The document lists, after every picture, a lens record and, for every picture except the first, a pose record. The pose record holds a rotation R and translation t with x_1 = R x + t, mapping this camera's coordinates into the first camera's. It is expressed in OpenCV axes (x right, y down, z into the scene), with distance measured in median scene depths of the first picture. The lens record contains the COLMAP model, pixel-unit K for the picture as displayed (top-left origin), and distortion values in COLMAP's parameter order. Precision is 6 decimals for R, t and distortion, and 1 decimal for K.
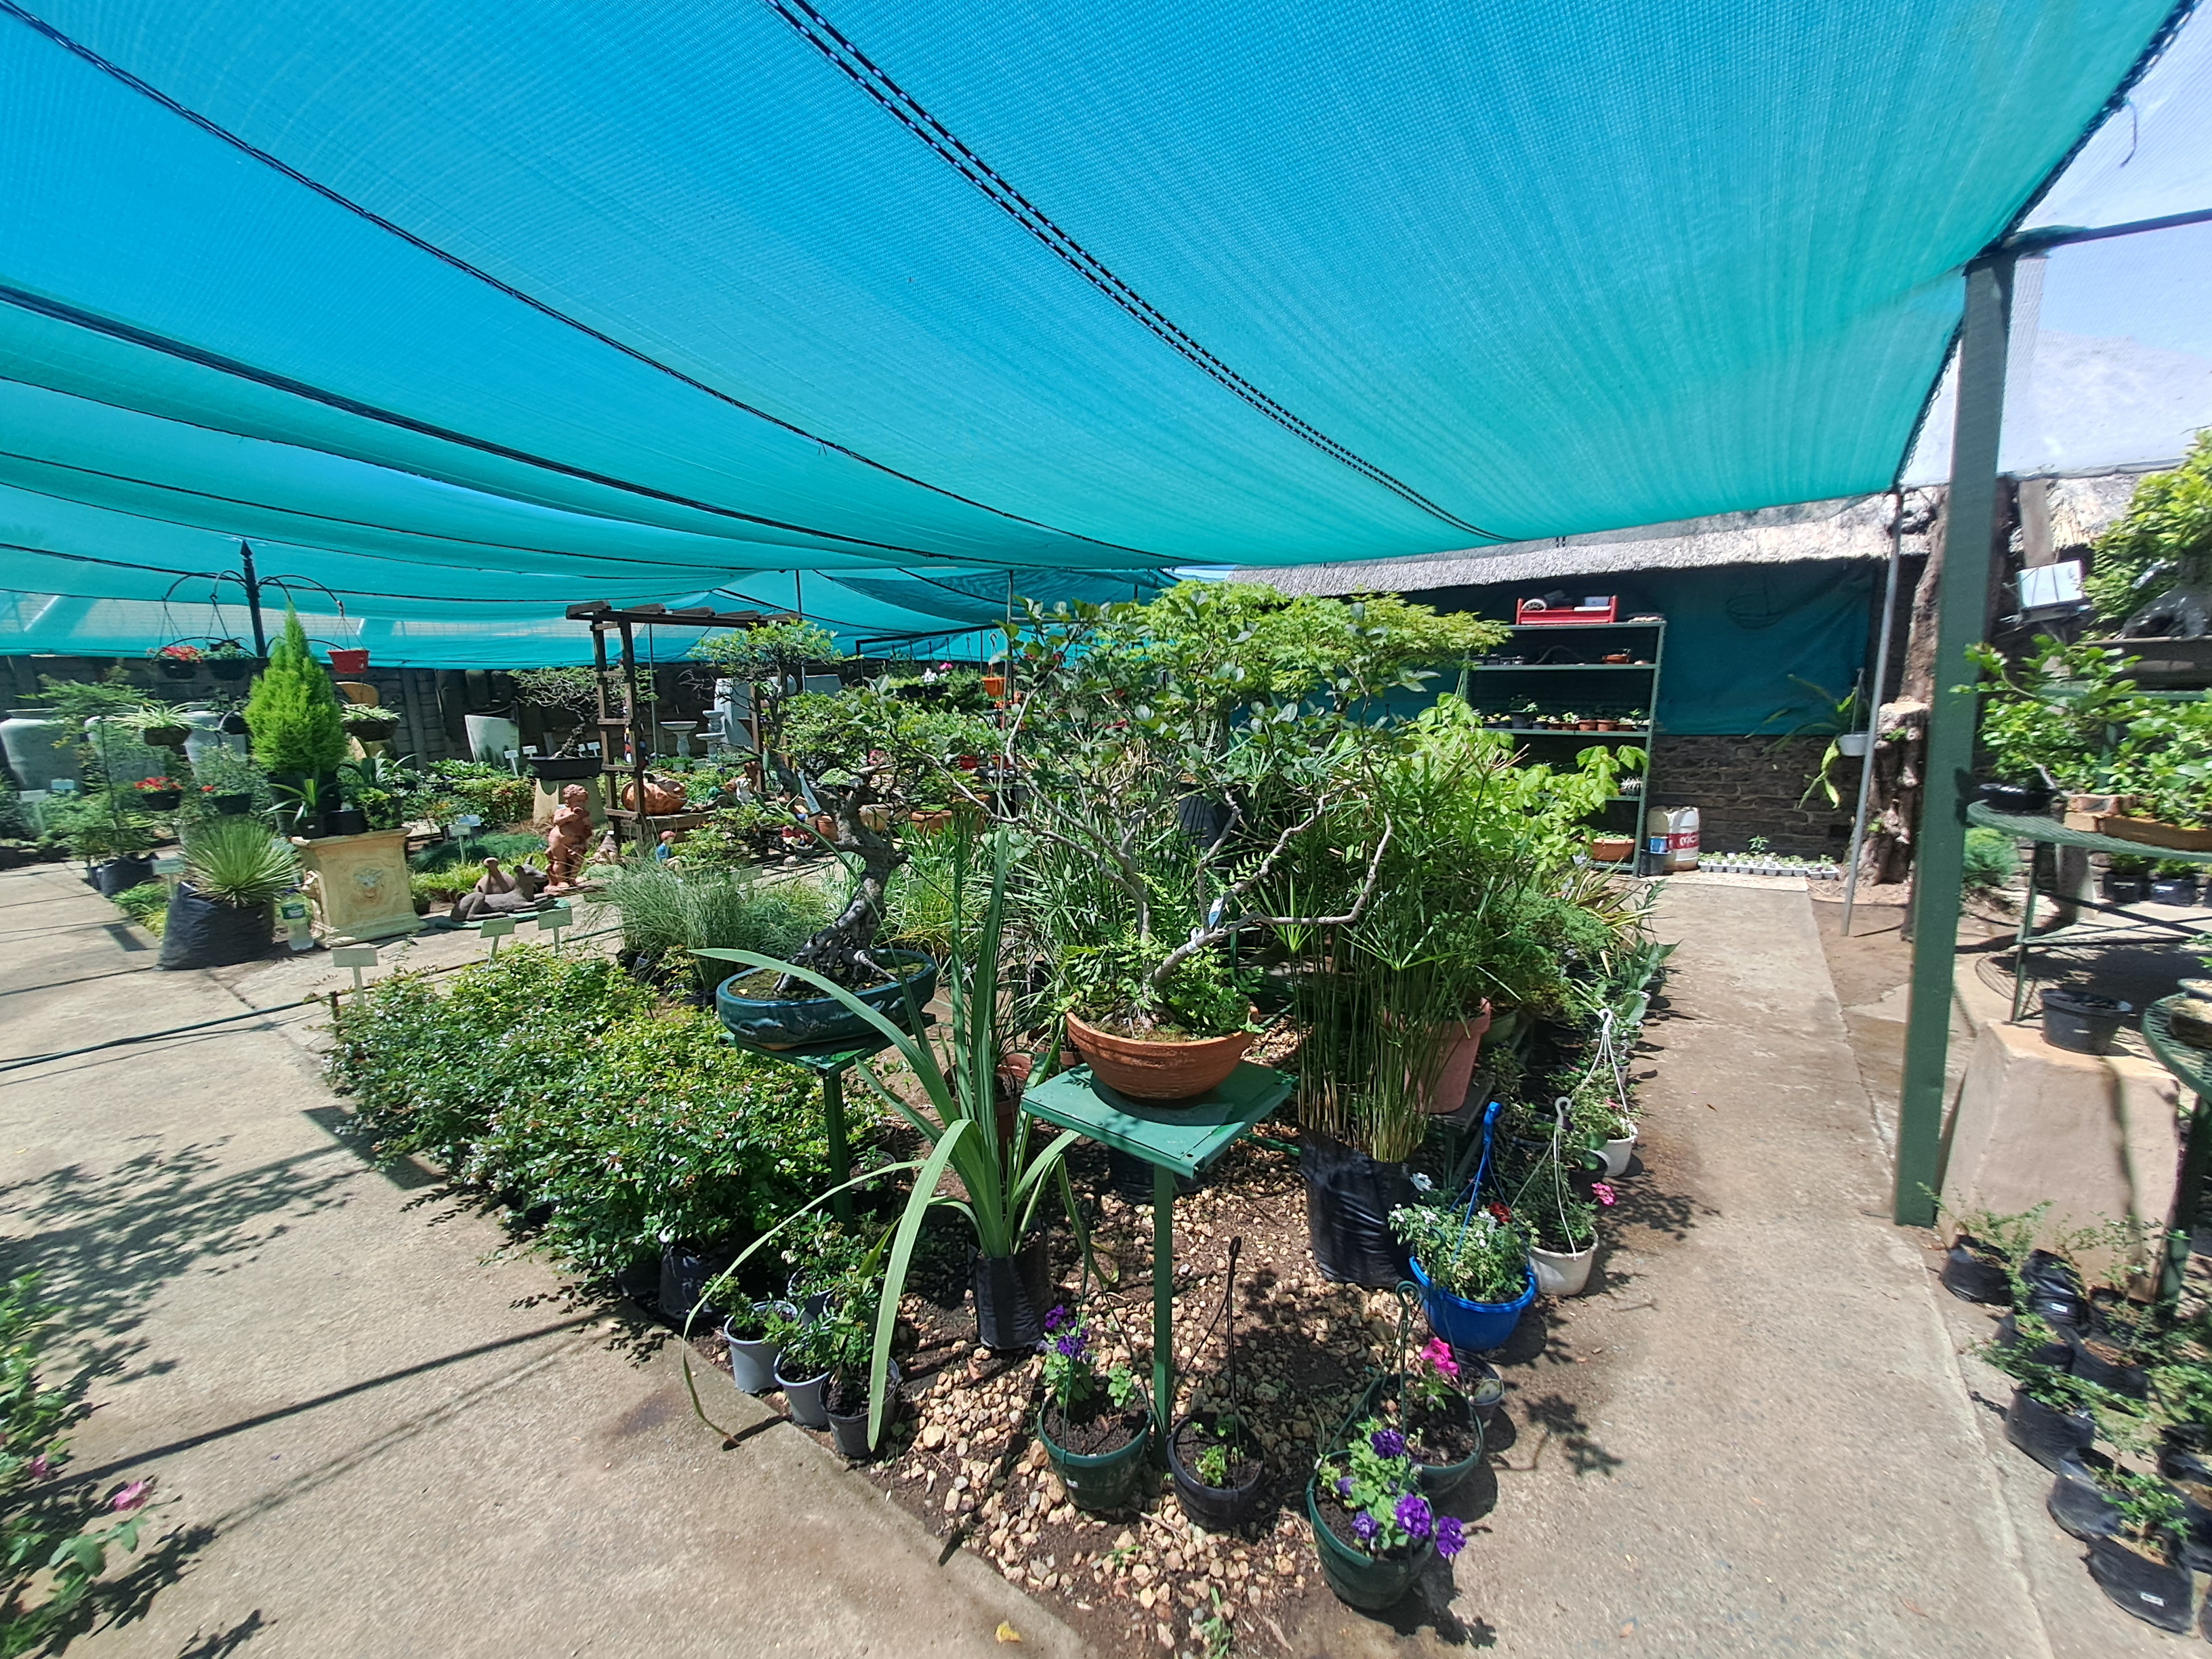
lens RADIAL K [[875.2, 0, 1104.7], [0, 875.2, 824.1], [0, 0, 1]] dist [-0.008423, 0.000082]
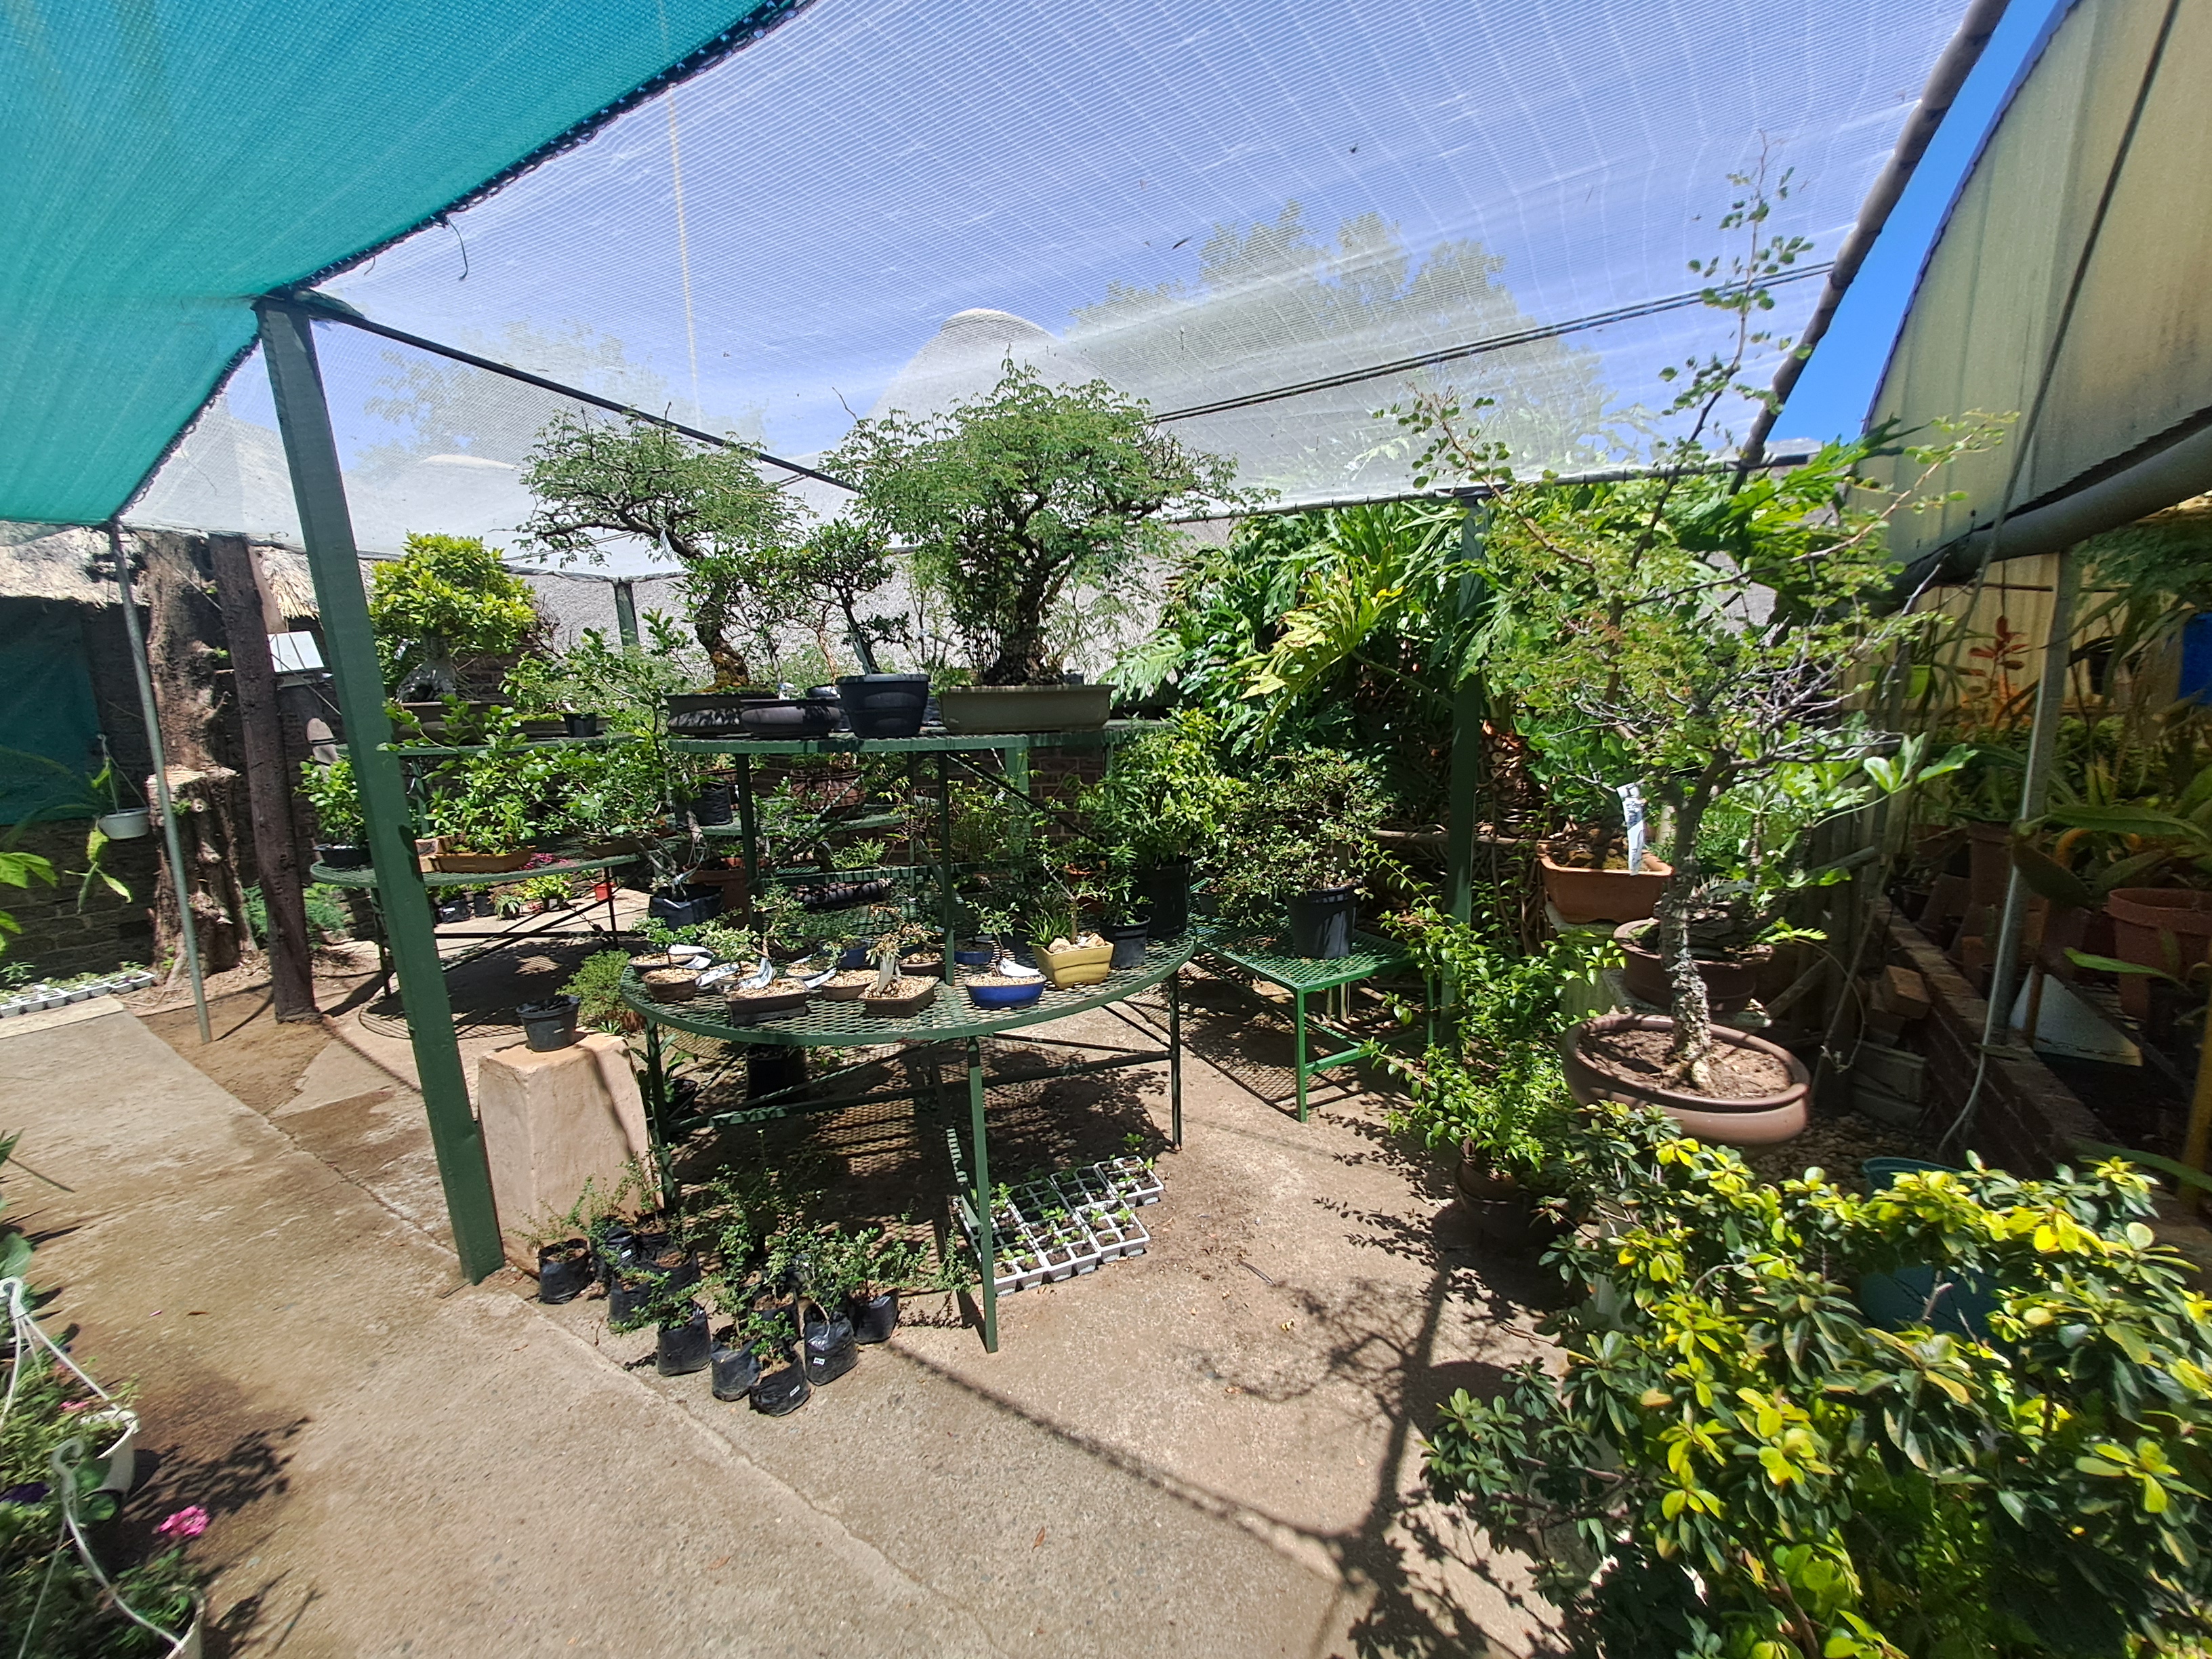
lens RADIAL K [[875.2, 0, 1102.7], [0, 875.2, 825.5], [0, 0, 1]] dist [-0.008423, 0.000082]
pose [[-0.070045, -0.113894, 0.991021, -0.041218], [0.190130, 0.973725, 0.125345, -0.025666], [-0.979257, 0.197202, -0.046550, 0.182264]]
